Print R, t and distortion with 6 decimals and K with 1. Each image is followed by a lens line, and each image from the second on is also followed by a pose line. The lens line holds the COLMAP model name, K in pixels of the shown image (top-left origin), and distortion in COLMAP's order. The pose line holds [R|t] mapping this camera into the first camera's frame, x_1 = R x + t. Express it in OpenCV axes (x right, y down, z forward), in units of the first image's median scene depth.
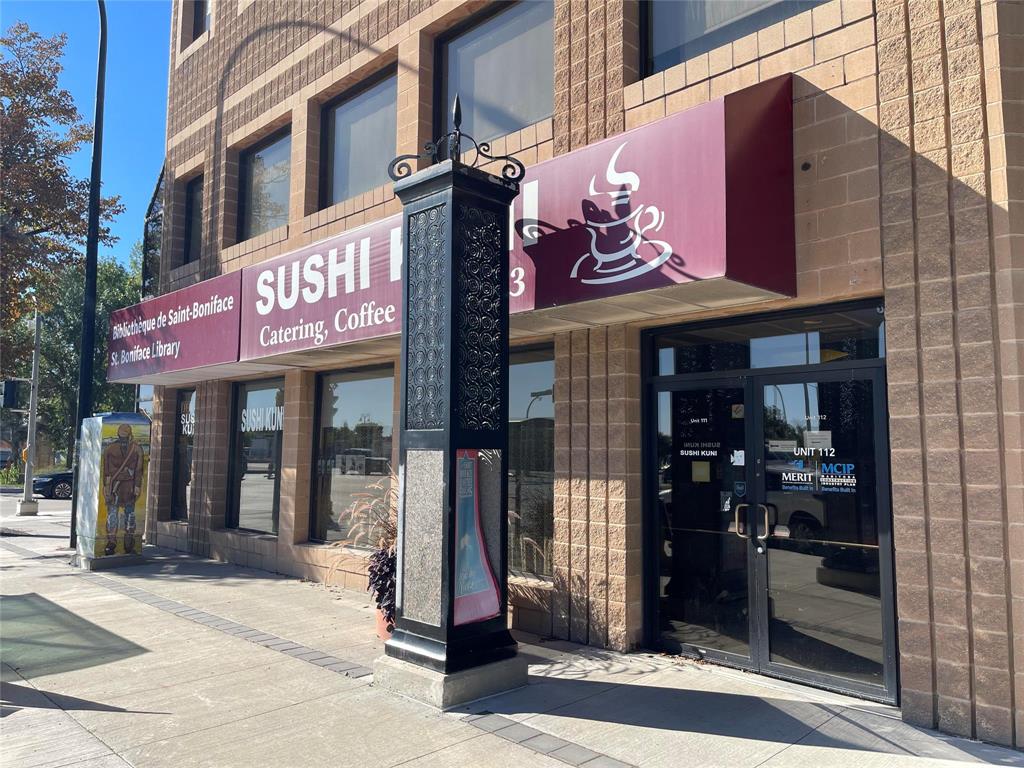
lens RADIAL K [[765.5, 0, 512.0], [0, 765.5, 384.0], [0, 0, 1]] dist [0.080745, -0.114386]
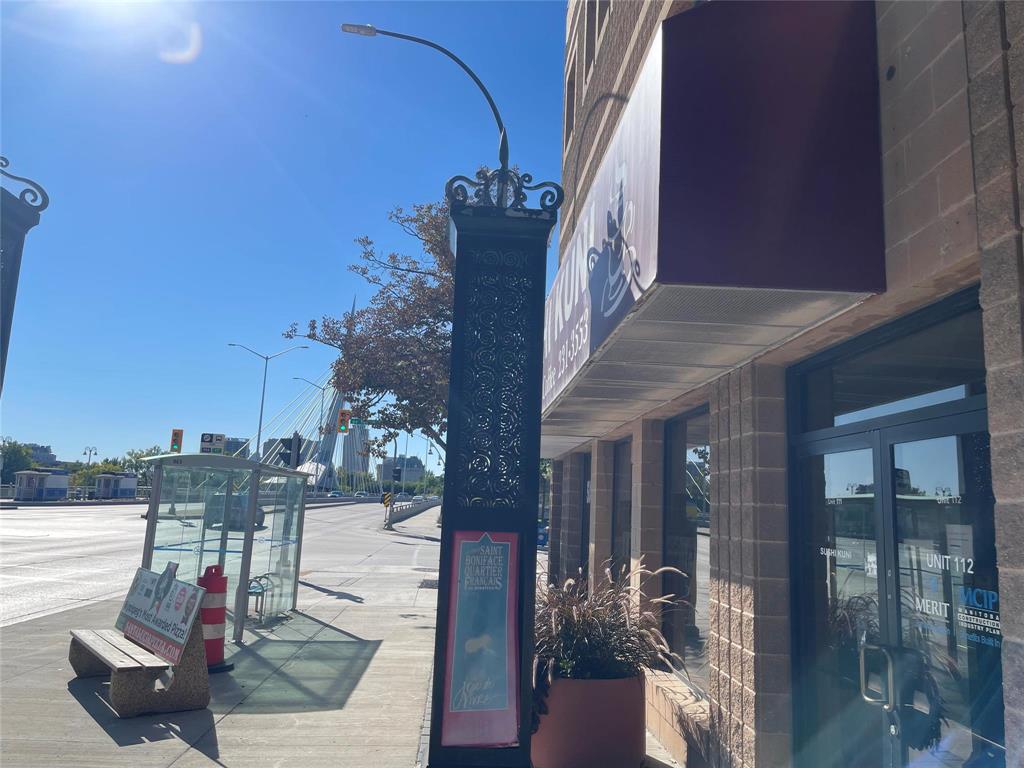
lens RADIAL K [[765.5, 0, 512.0], [0, 765.5, 384.0], [0, 0, 1]] dist [0.080745, -0.114386]
pose [[0.749772, -0.083514, -0.656404, 0.547509], [0.023412, 0.994730, -0.099817, 0.009296], [0.661281, 0.059472, 0.747777, 0.387902]]
